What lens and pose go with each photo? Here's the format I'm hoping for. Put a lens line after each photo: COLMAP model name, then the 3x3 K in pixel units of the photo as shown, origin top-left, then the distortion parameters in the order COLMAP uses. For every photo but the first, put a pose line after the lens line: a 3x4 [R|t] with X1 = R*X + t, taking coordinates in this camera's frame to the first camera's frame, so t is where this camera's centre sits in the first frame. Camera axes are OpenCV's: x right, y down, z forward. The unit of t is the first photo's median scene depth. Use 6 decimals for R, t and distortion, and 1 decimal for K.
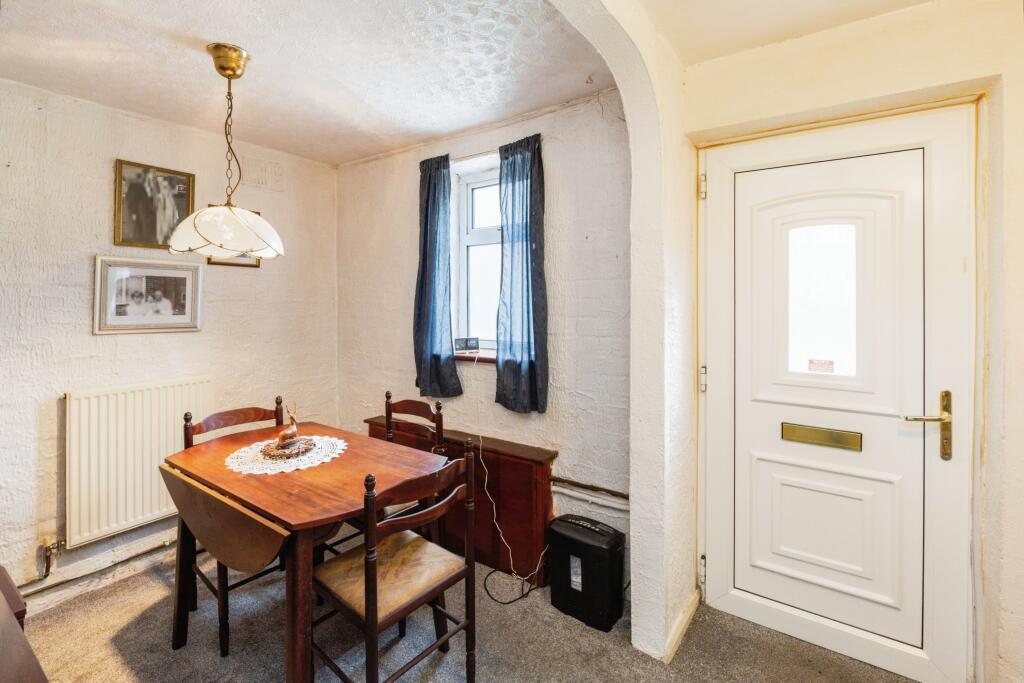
lens RADIAL K [[437.8, 0, 511.6], [0, 437.8, 295.6], [0, 0, 1]] dist [0.000452, 0.000160]
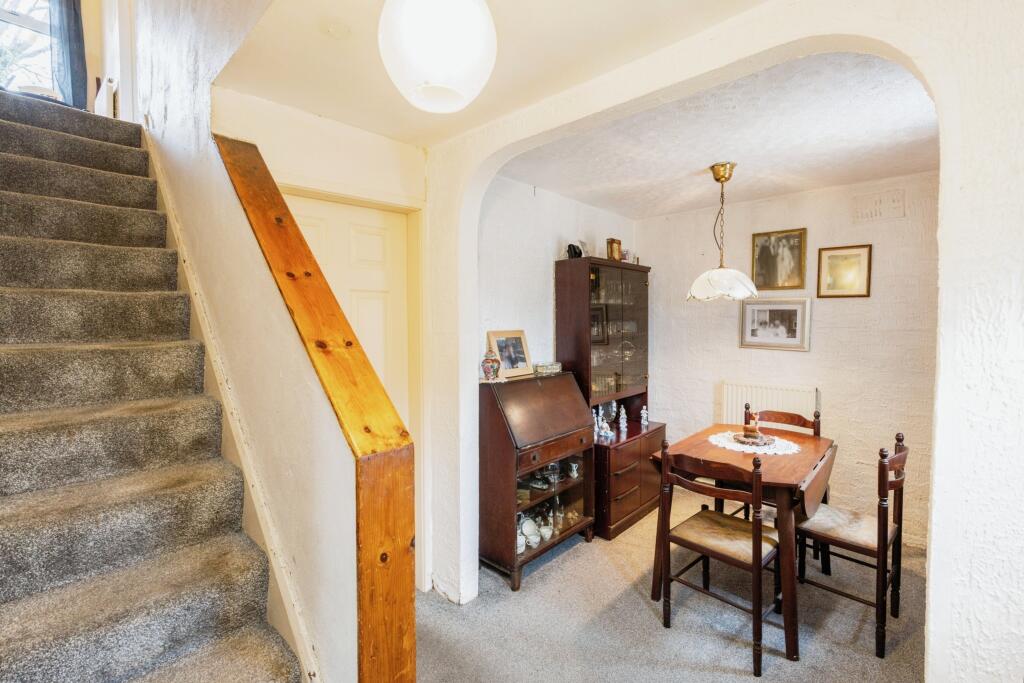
lens RADIAL K [[445.8, 0, 509.8], [0, 445.8, 327.9], [0, 0, 1]] dist [-0.000286, 0.000117]
pose [[-0.095119, 0.019837, -0.995268, 0.723577], [0.006572, 0.999792, 0.019299, -0.019758], [0.995444, -0.004705, -0.095229, 0.299108]]
